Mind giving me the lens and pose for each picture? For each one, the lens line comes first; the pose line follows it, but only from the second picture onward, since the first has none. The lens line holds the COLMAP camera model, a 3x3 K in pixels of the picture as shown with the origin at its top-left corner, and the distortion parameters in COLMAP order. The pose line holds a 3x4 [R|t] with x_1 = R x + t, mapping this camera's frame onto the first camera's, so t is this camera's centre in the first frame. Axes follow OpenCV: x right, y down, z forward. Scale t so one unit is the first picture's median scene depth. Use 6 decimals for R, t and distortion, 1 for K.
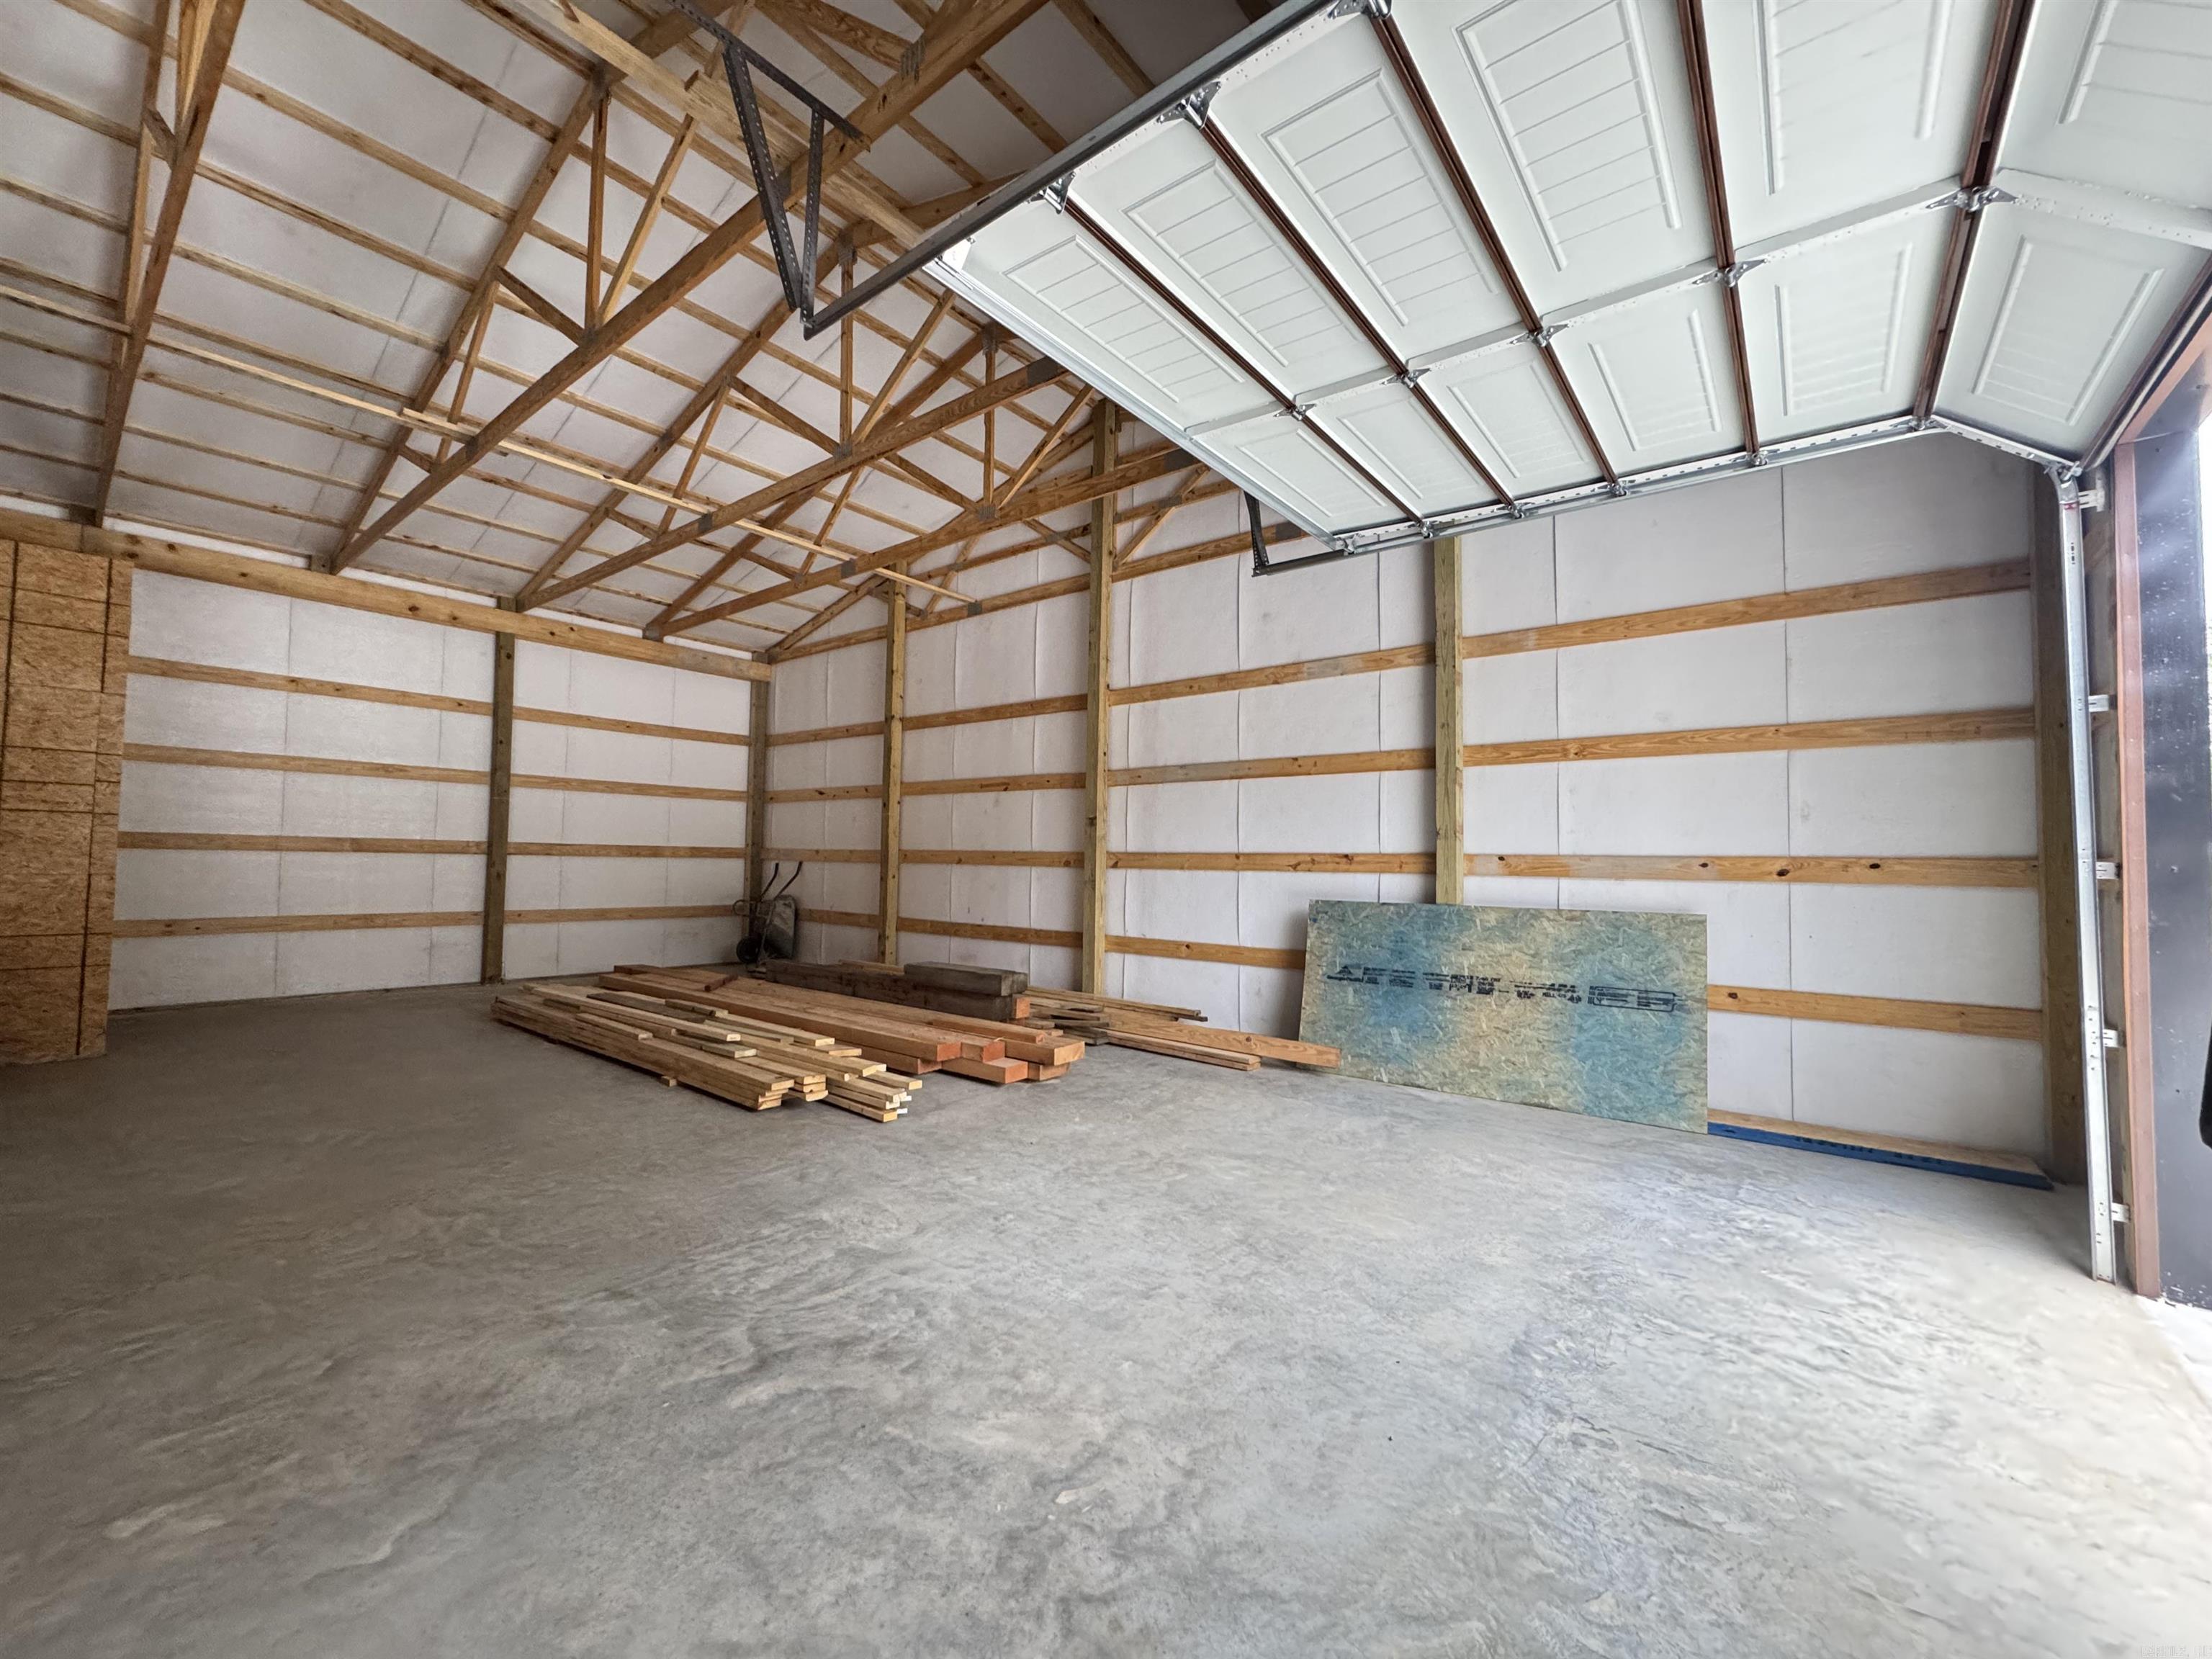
lens RADIAL K [[882.9, 0, 1102.1], [0, 882.9, 823.7], [0, 0, 1]] dist [0.000606, 0.000027]
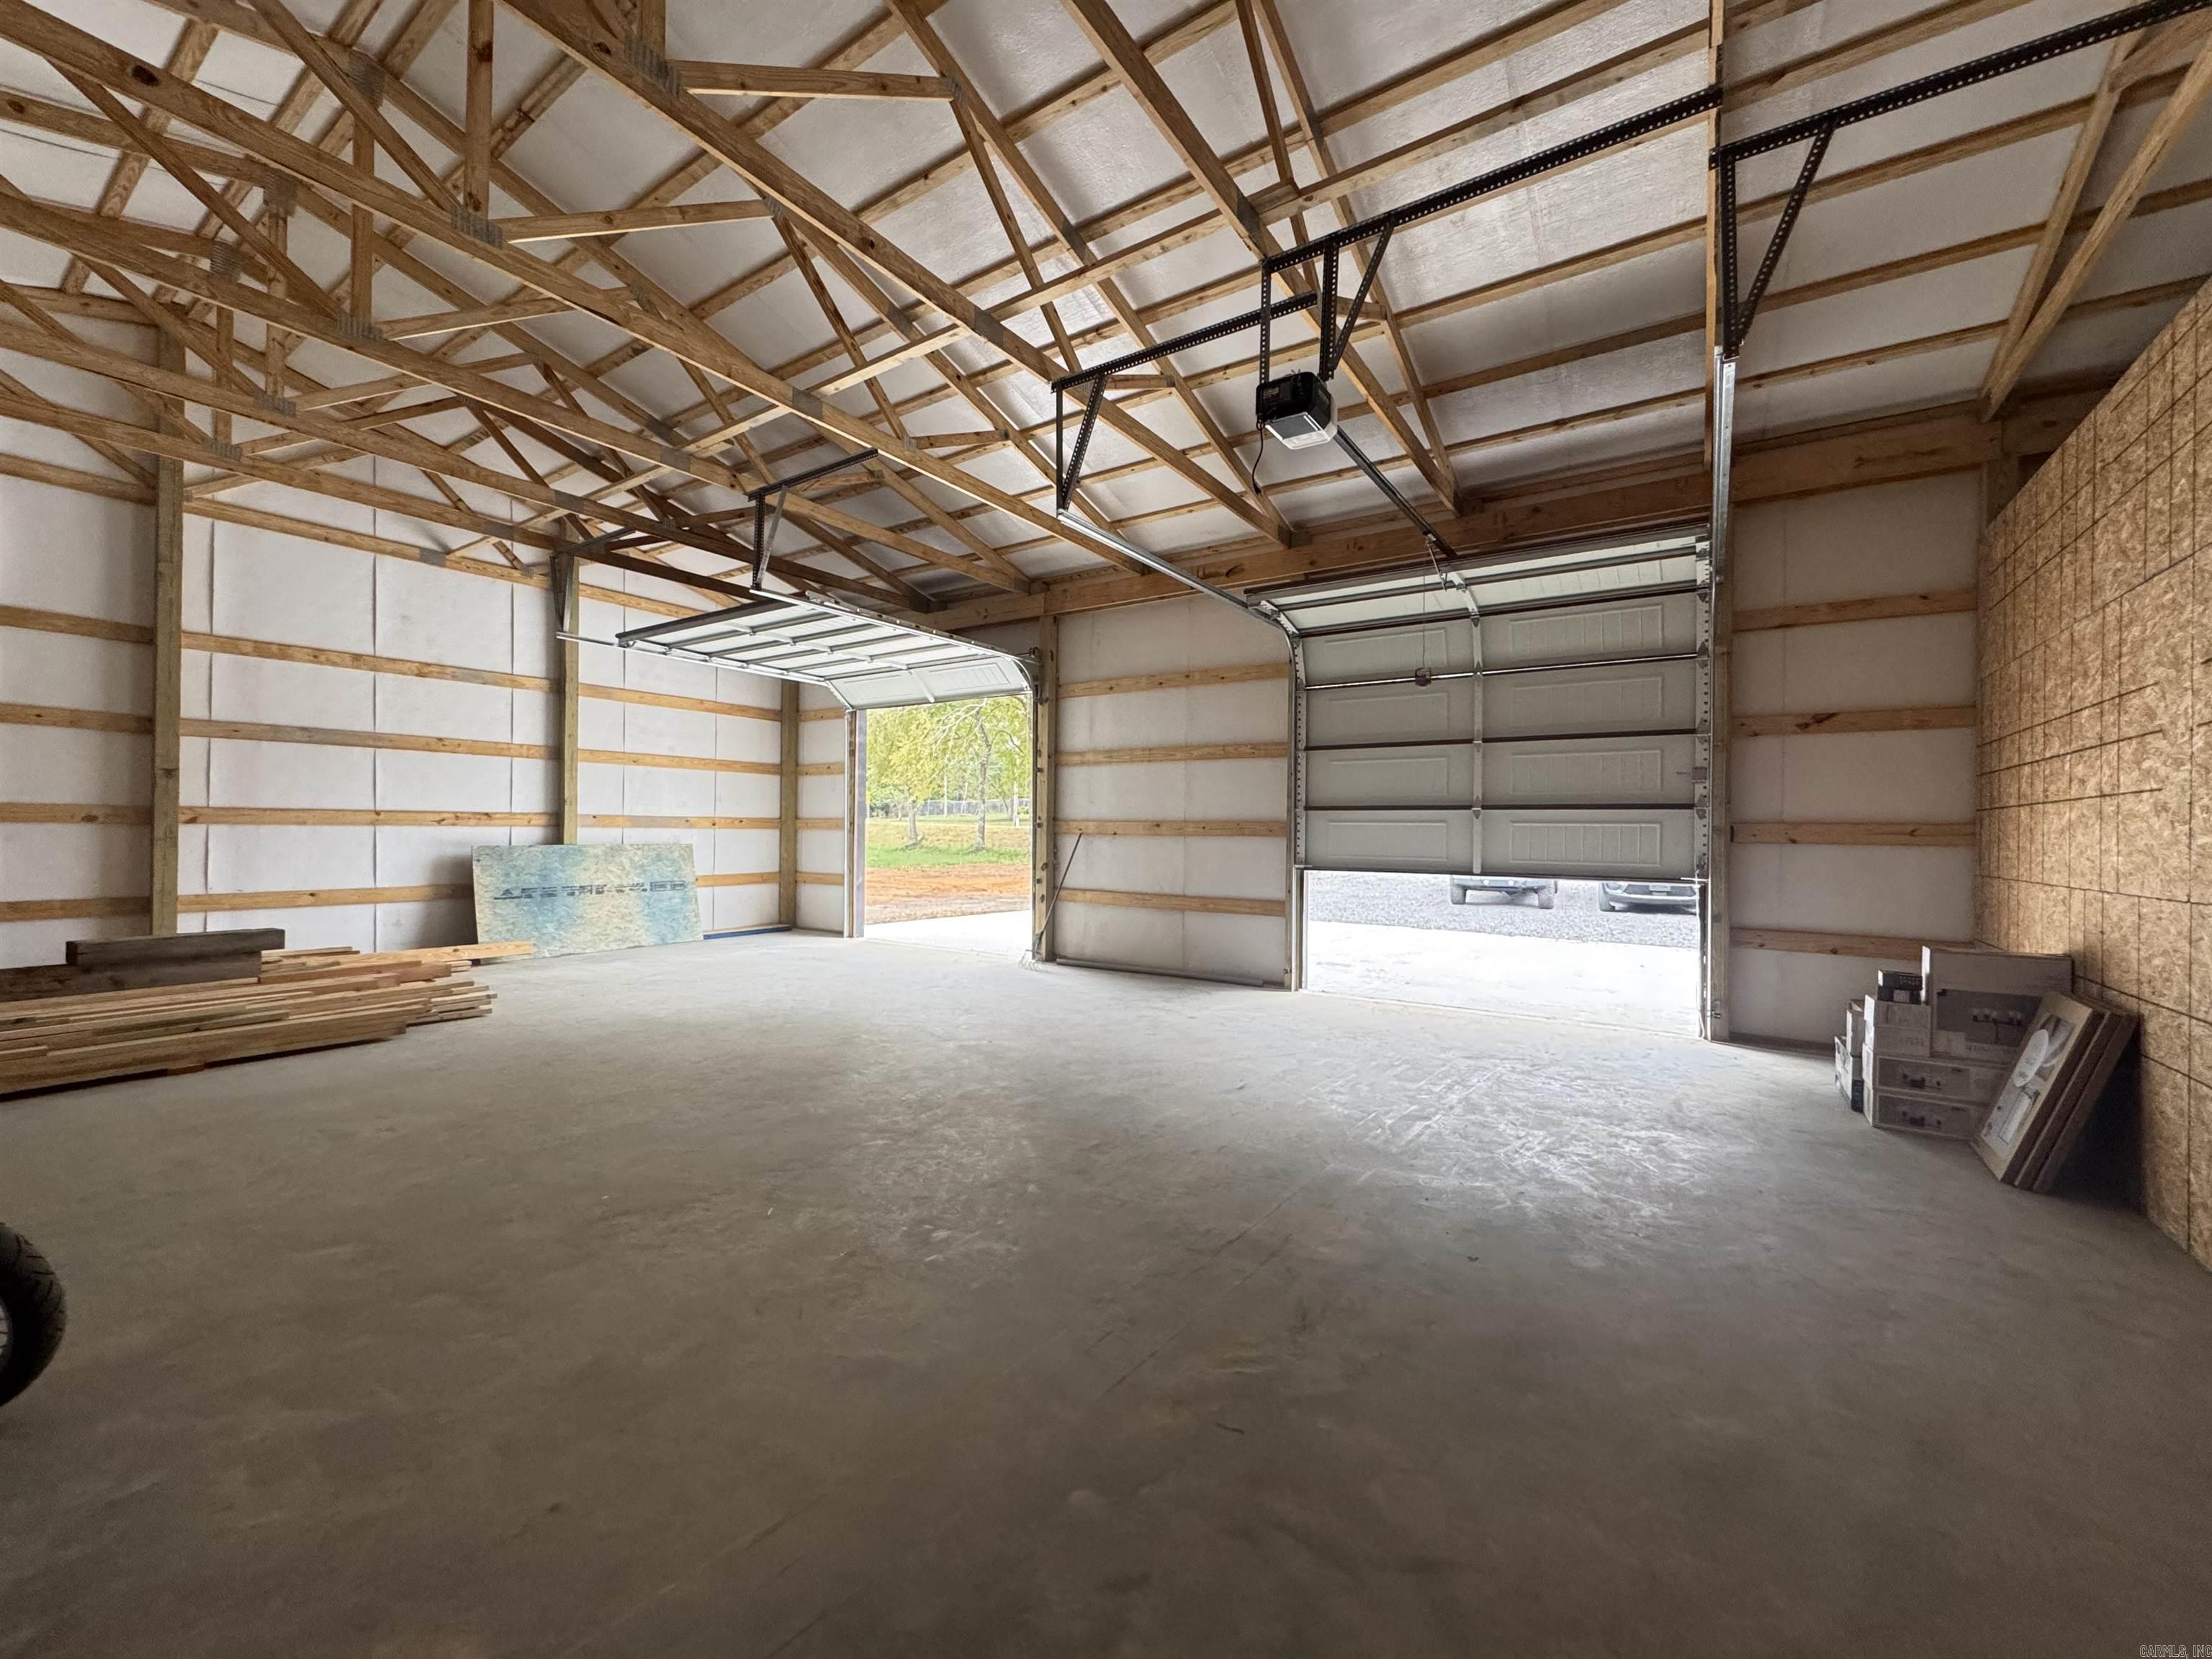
lens RADIAL K [[882.9, 0, 1101.7], [0, 882.9, 829.9], [0, 0, 1]] dist [0.000606, 0.000027]
pose [[-0.081250, -0.011978, 0.996622, -1.259626], [-0.051011, 0.998667, 0.007844, 0.000380], [-0.995388, -0.050201, -0.081753, 0.140215]]
